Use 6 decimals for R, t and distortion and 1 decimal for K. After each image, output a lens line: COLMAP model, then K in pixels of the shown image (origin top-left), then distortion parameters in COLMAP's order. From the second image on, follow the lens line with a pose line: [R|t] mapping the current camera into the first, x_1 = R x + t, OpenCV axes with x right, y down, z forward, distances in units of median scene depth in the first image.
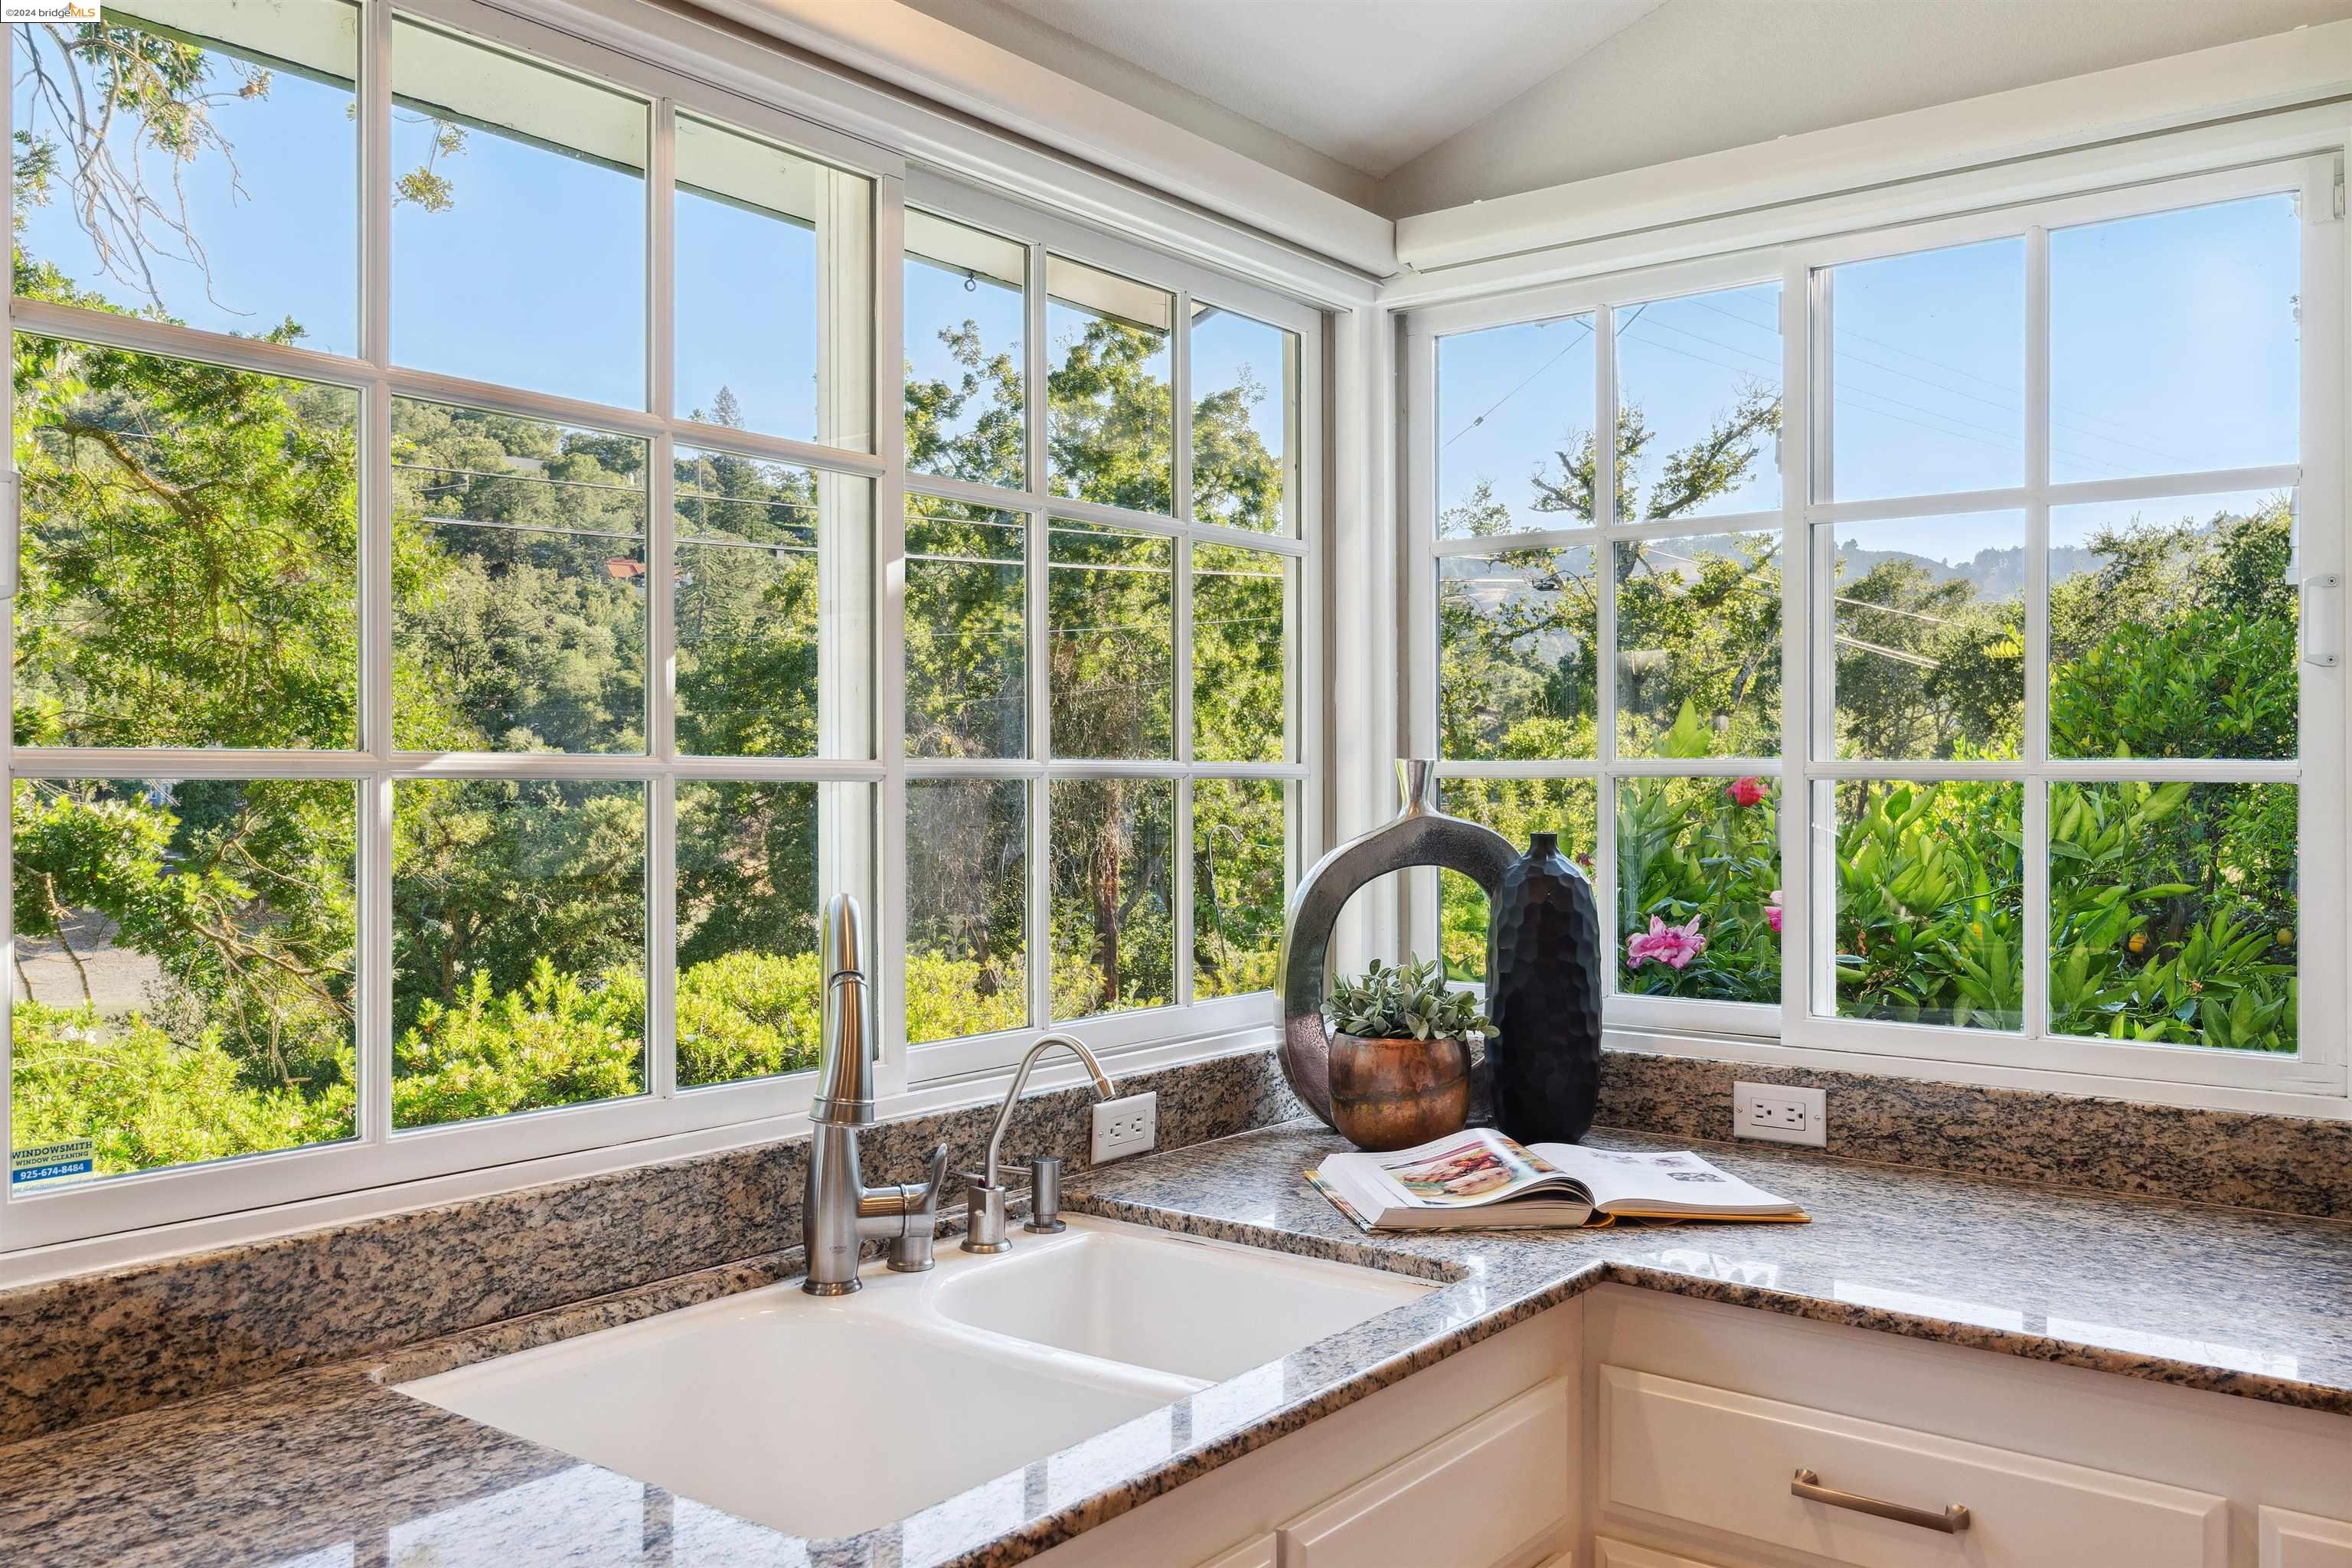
lens RADIAL K [[1880.0, 0, 1190.1], [0, 1880.0, 785.7], [0, 0, 1]] dist [0.000974, 0.000620]
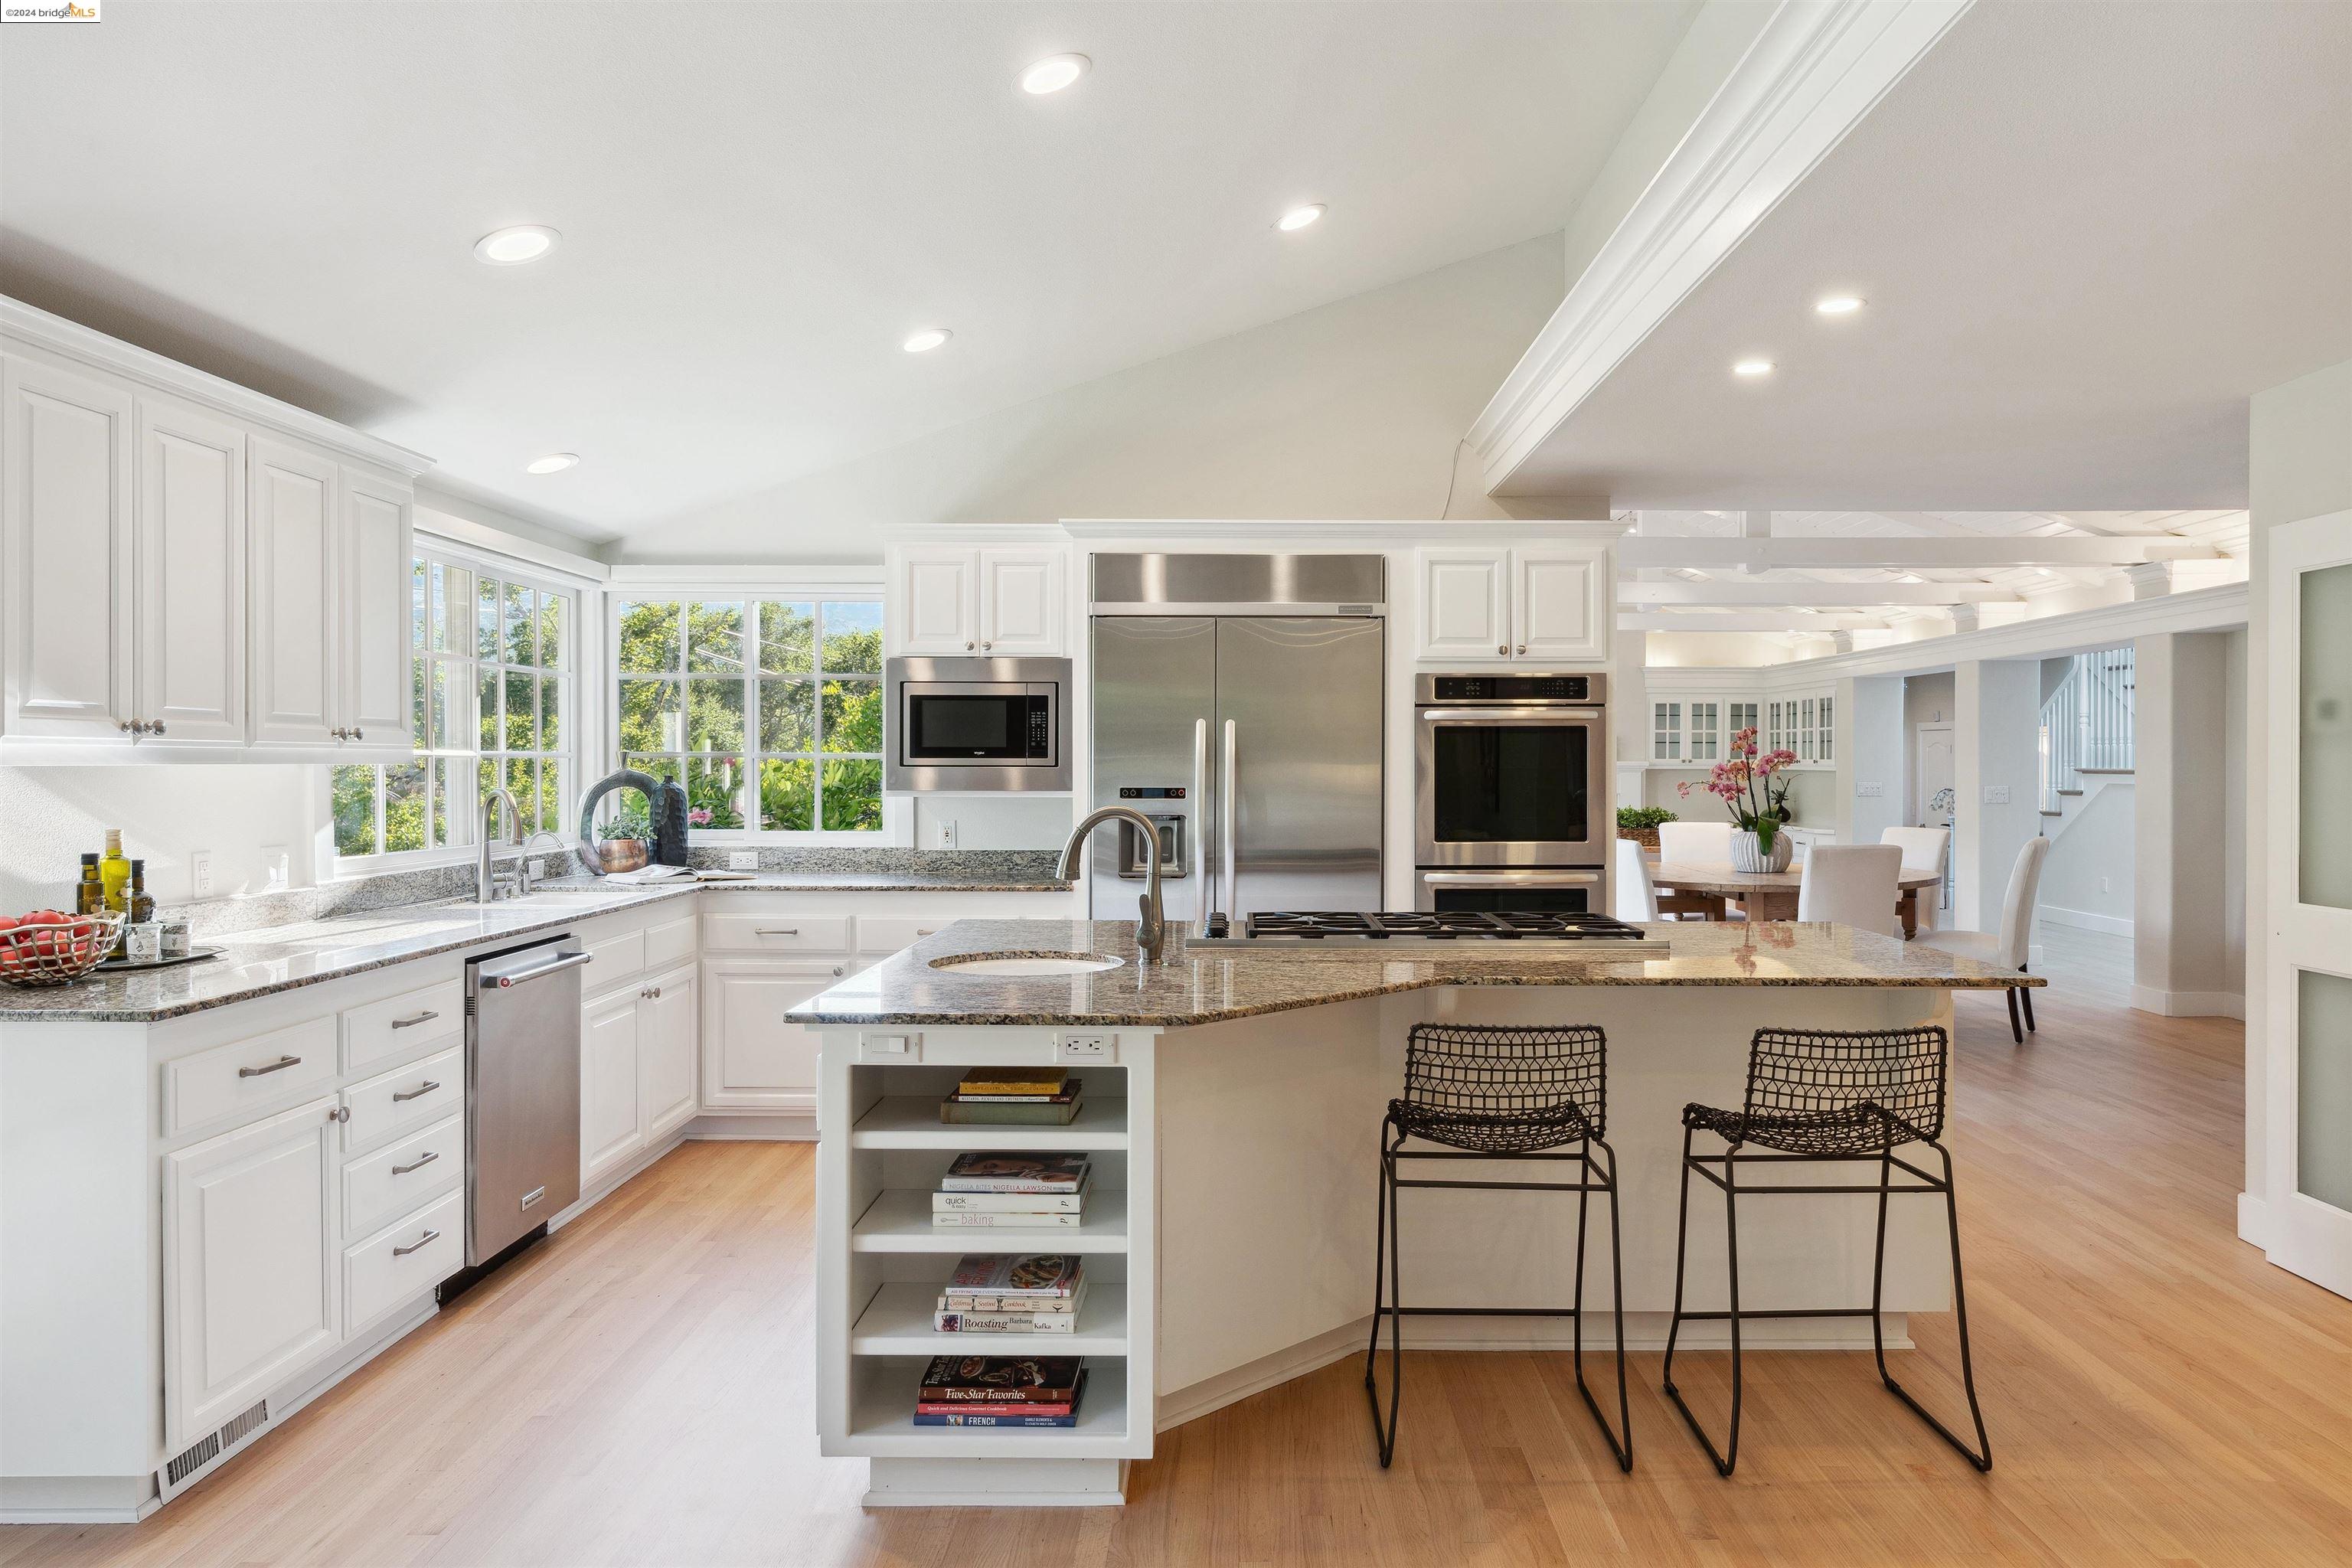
lens RADIAL K [[1546.8, 0, 1236.4], [0, 1546.8, 772.2], [0, 0, 1]] dist [-0.000868, -0.002731]
pose [[0.793825, -0.002491, 0.608141, -0.605868], [0.000309, 0.999993, 0.003693, 0.009988], [-0.608146, -0.002744, 0.793821, -1.563627]]
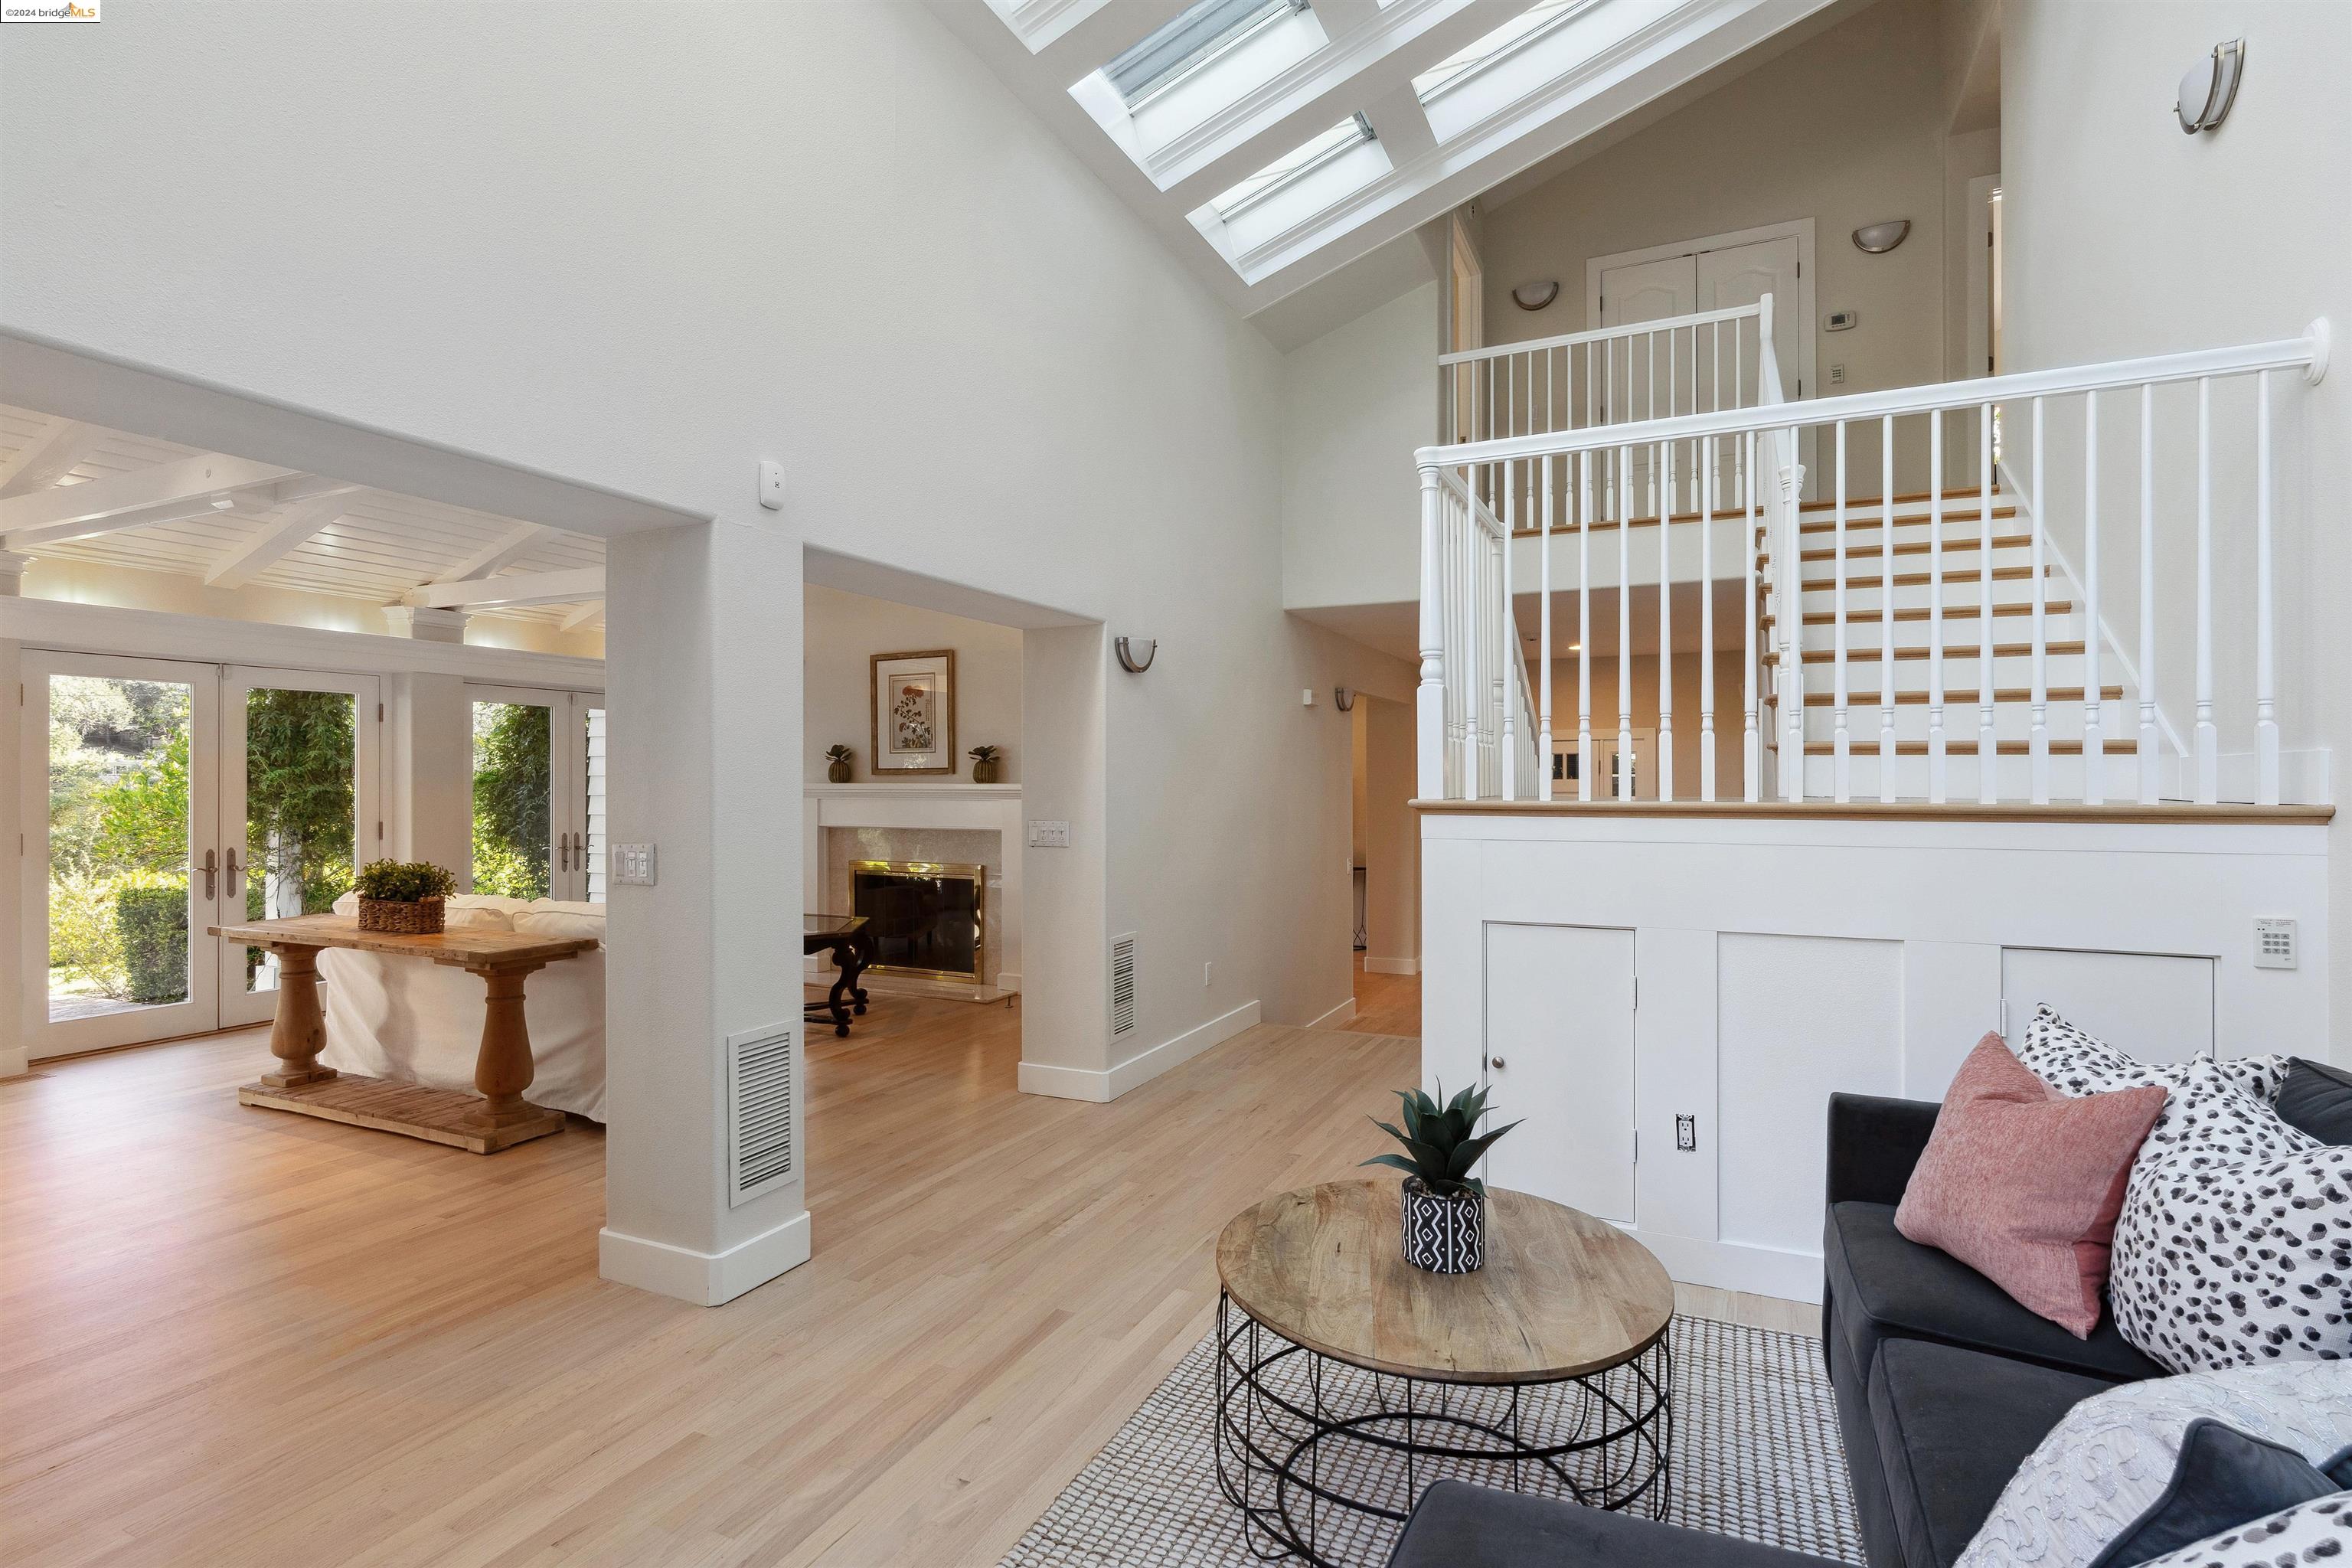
lens RADIAL K [[1138.3, 0, 1164.4], [0, 1138.3, 785.2], [0, 0, 1]] dist [-0.008464, 0.001692]
pose [[0.980695, 0.000170, 0.195545, 4.091830], [0.000643, 0.999991, -0.004093, 0.007363], [-0.195544, 0.004139, 0.980686, -0.782480]]
